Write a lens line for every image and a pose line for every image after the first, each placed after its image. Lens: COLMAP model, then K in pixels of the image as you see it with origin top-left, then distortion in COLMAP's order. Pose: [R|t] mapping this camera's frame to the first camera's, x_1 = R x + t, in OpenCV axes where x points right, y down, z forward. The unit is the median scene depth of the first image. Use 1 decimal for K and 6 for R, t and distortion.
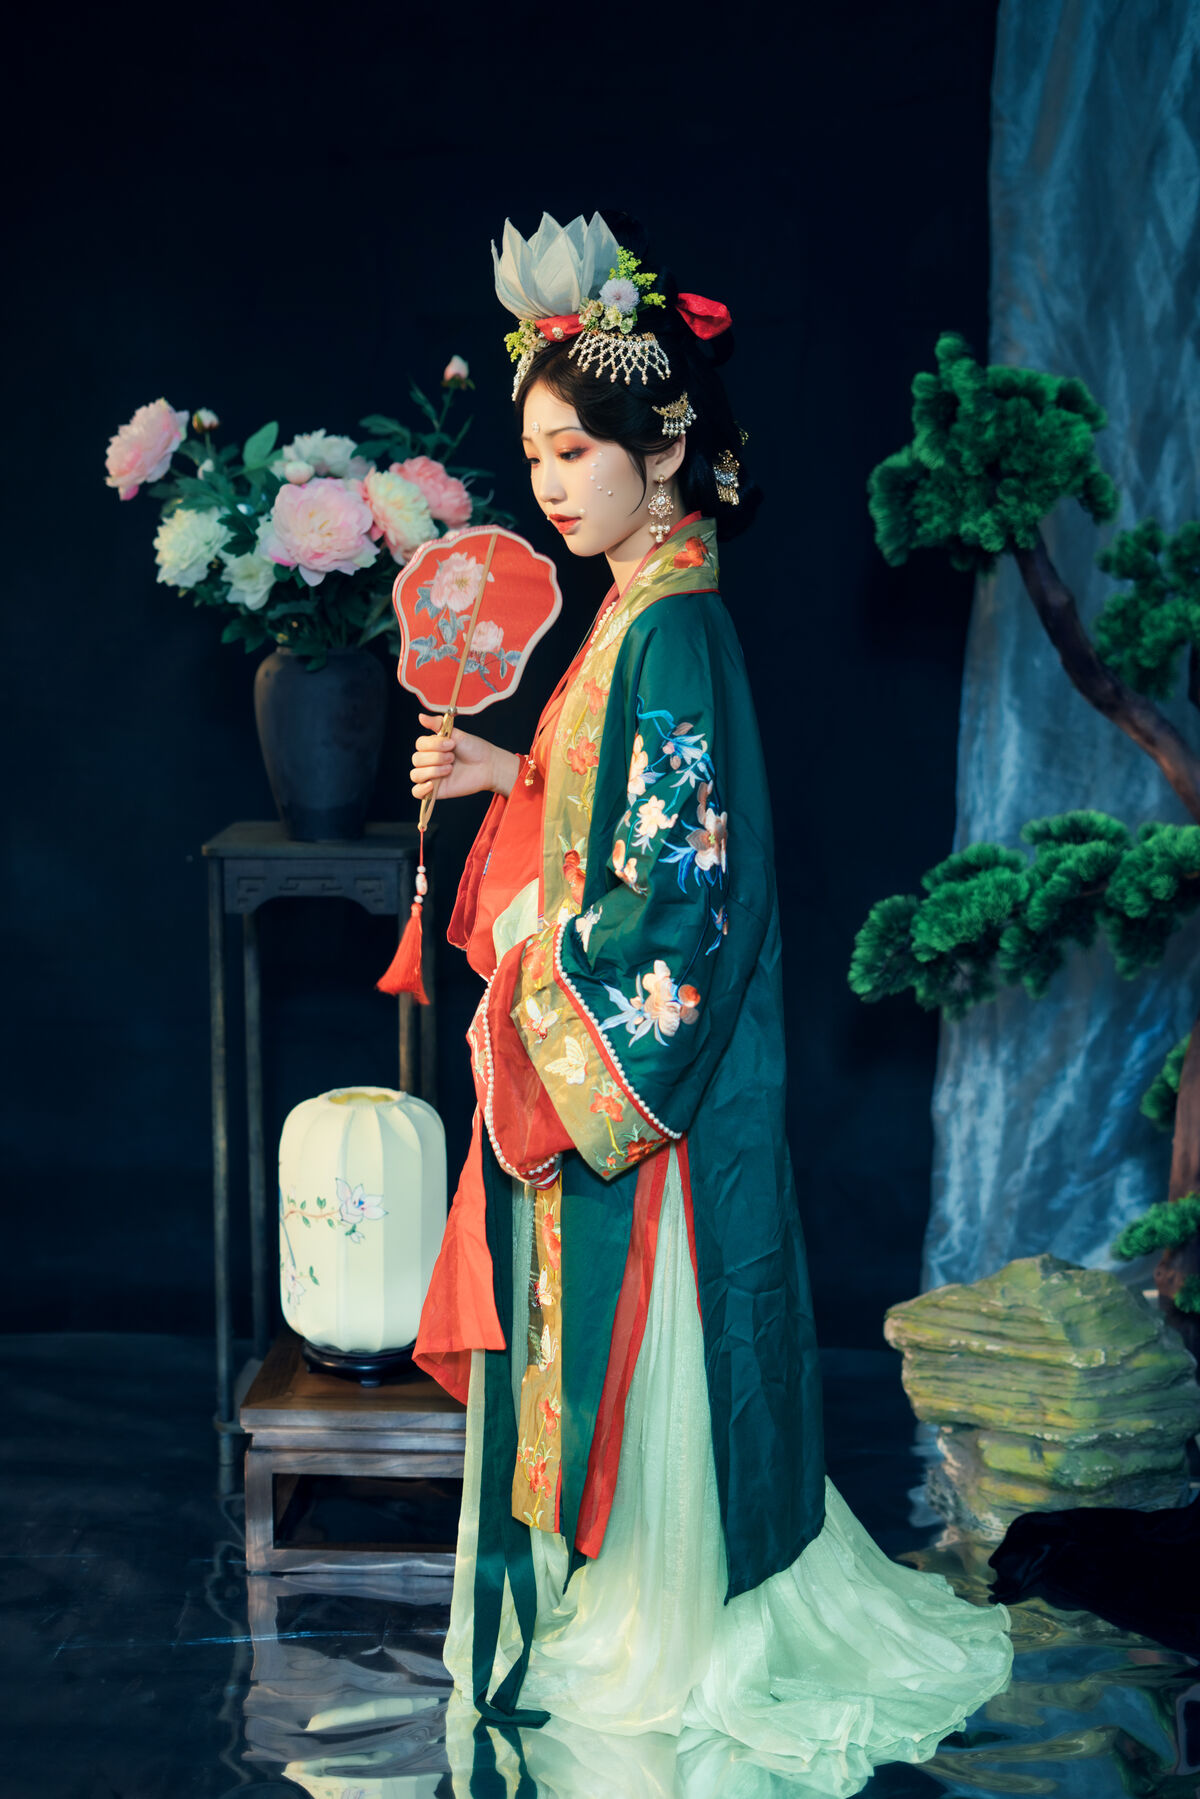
lens RADIAL K [[2586.7, 0, 603.6], [0, 2586.7, 893.1], [0, 0, 1]] dist [-0.022071, 0.000000]
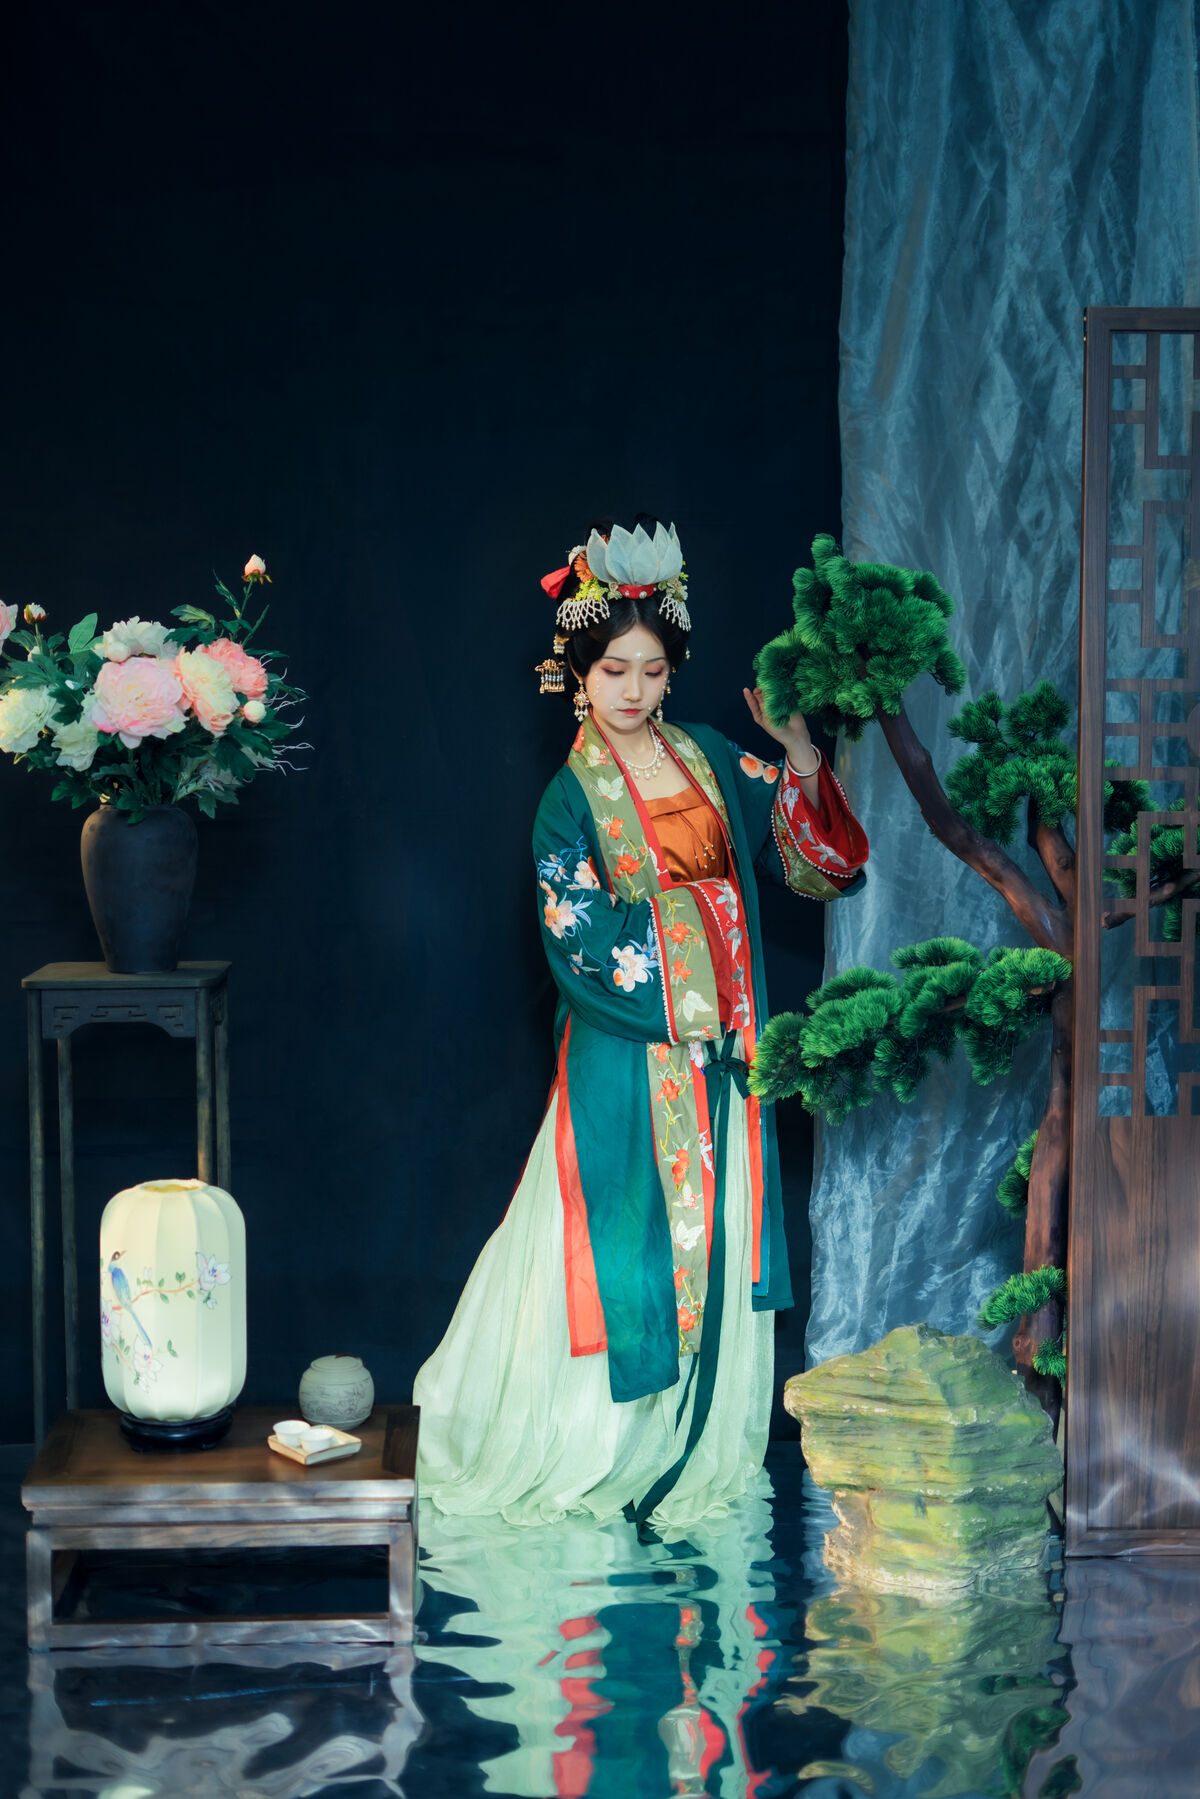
lens RADIAL K [[2586.7, 0, 599.8], [0, 2586.7, 902.0], [0, 0, 1]] dist [-0.022071, 0.000000]
pose [[0.997018, -0.010911, 0.076393, -0.059554], [0.016623, 0.997080, -0.074537, 0.037220], [-0.075357, 0.075585, 0.994288, -0.155444]]
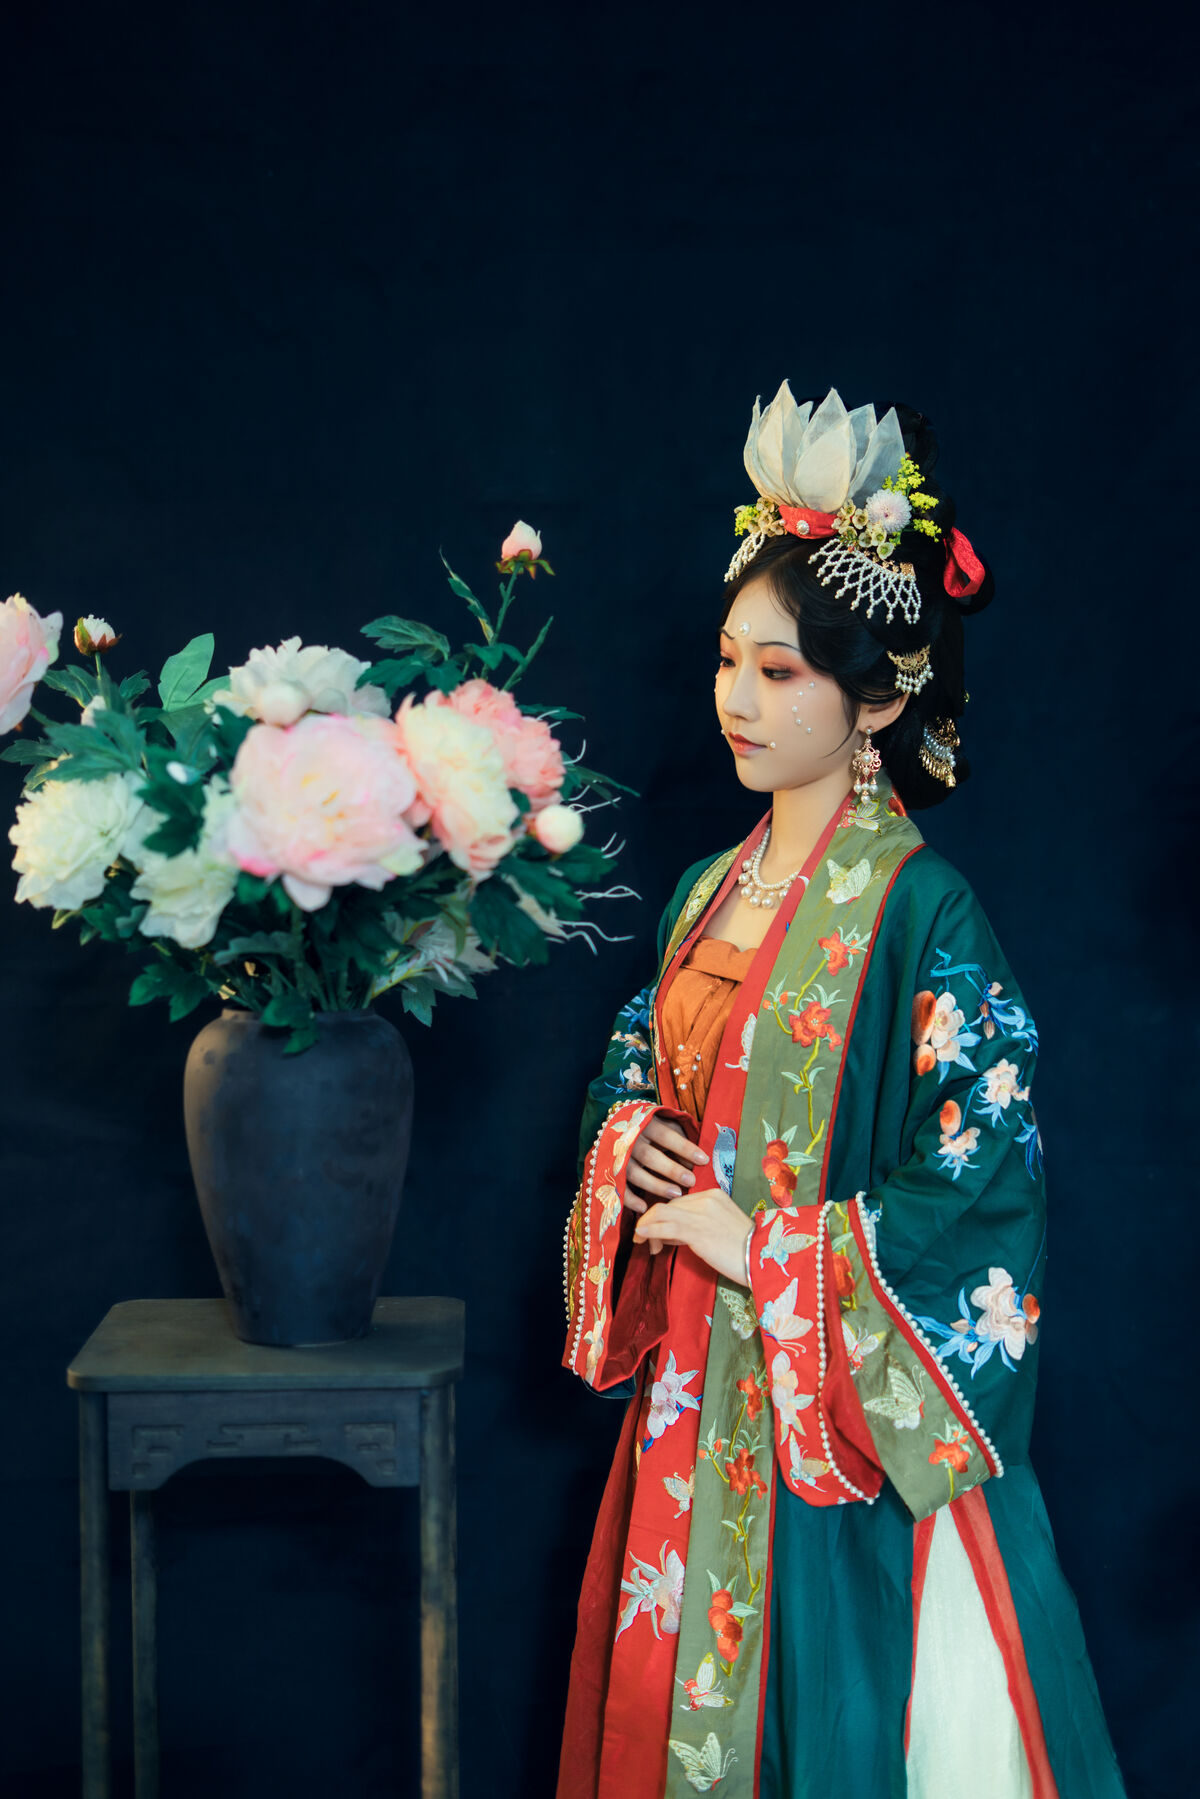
lens RADIAL K [[2586.7, 0, 633.8], [0, 2586.7, 903.7], [0, 0, 1]] dist [-0.022071, 0.000000]
pose [[0.996718, -0.012108, 0.080036, -0.081609], [0.020645, 0.994075, -0.106721, -0.055839], [-0.078269, 0.108023, 0.991063, 0.420442]]
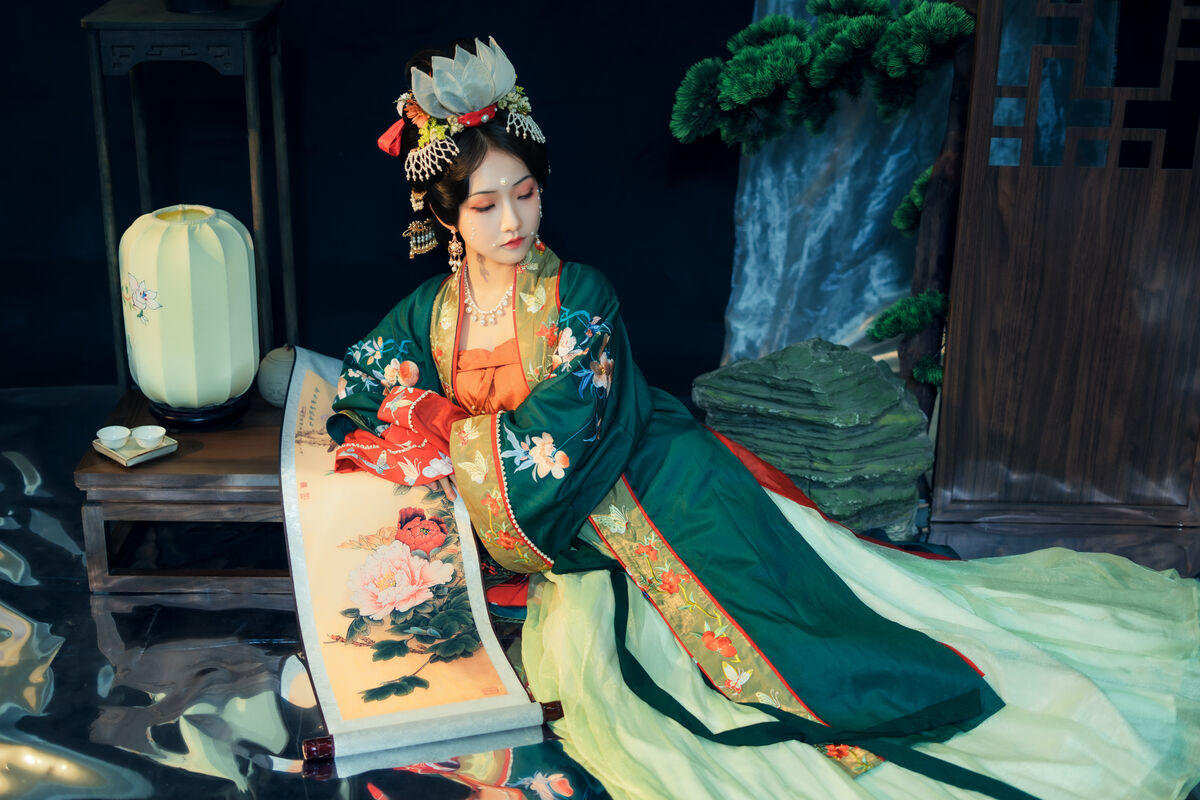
lens RADIAL K [[1725.4, 0, 587.9], [0, 1725.4, 383.3], [0, 0, 1]] dist [-0.022071, 0.000000]
pose [[0.999269, -0.006112, 0.037745, 0.023227], [-0.002078, 0.977003, 0.213215, -0.023288], [-0.038180, -0.213138, 0.976276, 0.151552]]
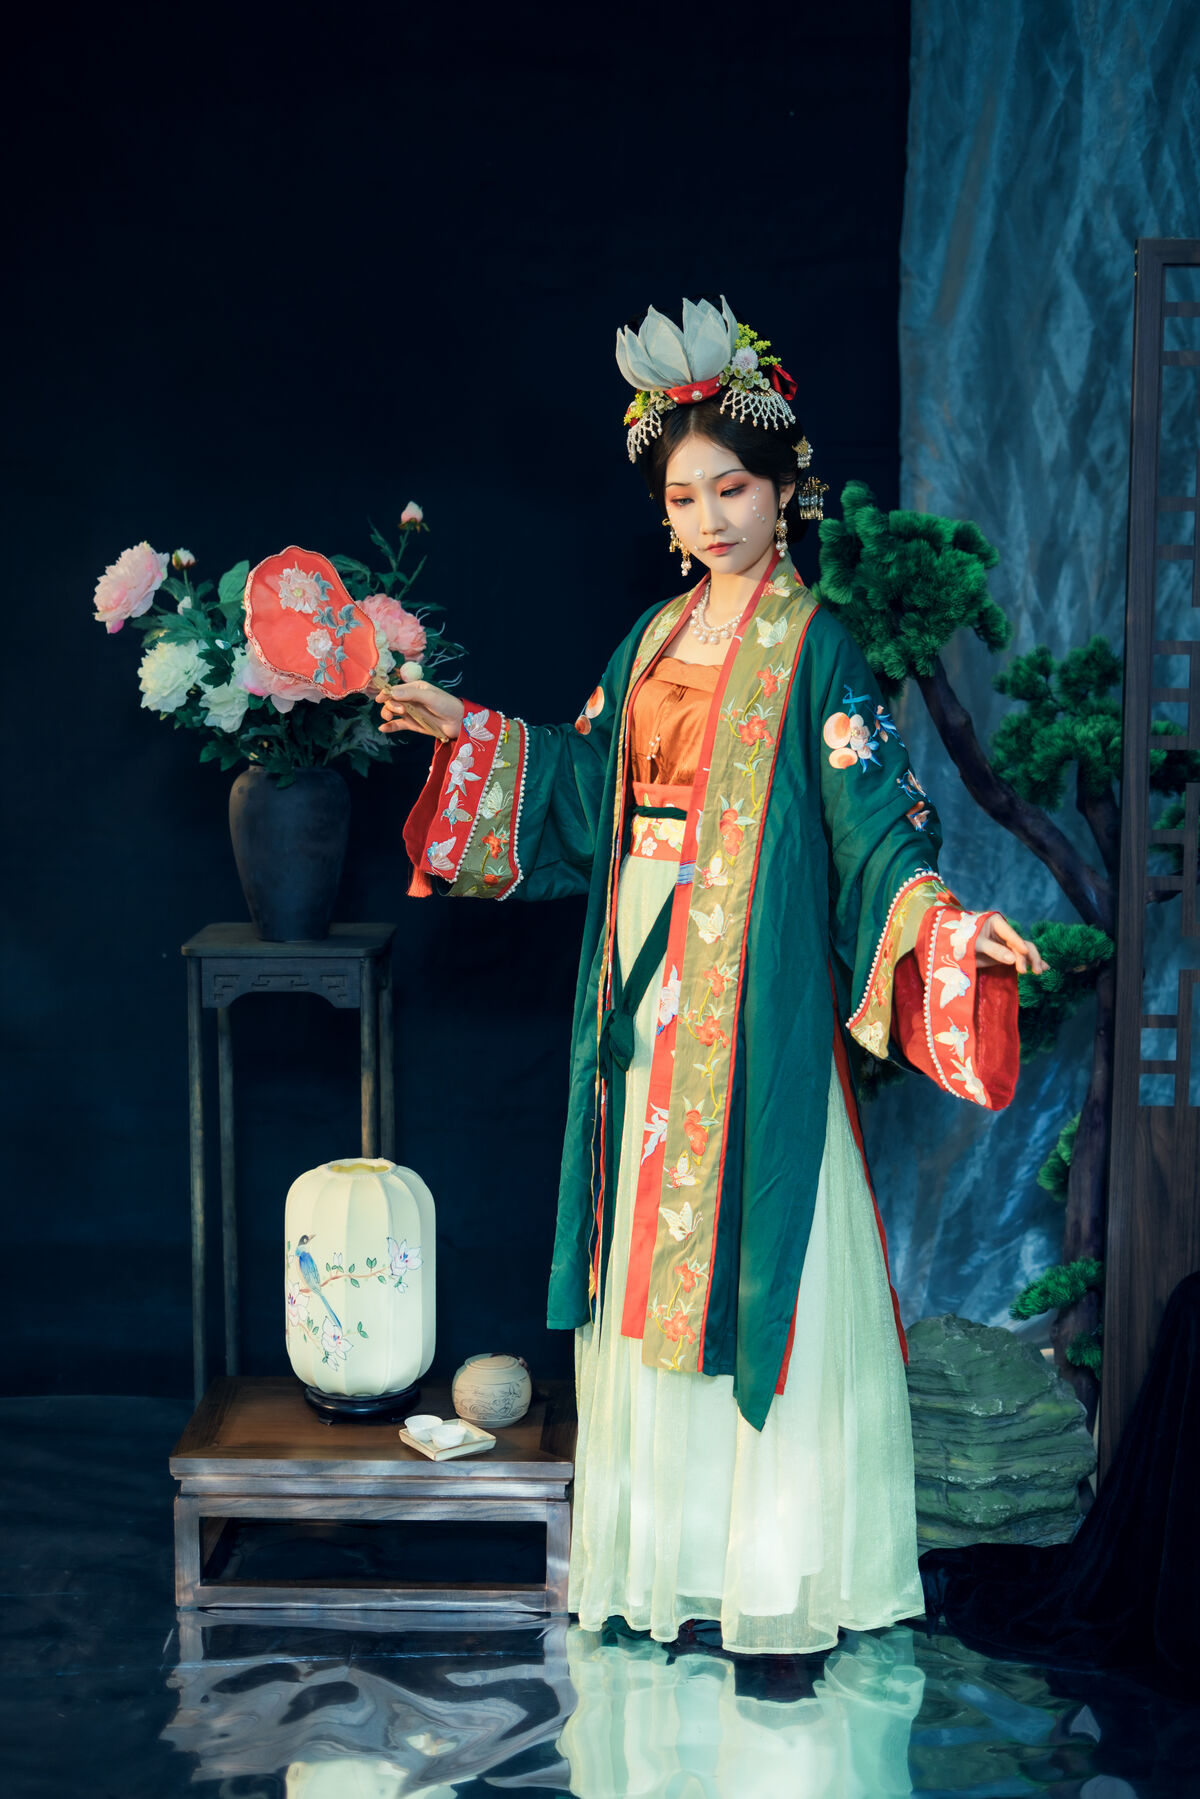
lens RADIAL K [[2586.7, 0, 602.2], [0, 2586.7, 910.9], [0, 0, 1]] dist [-0.022071, 0.000000]
pose [[0.999822, -0.004253, 0.018360, 0.003485], [0.004710, 0.999679, -0.024902, -0.005115], [-0.018248, 0.024984, 0.999521, -0.103325]]
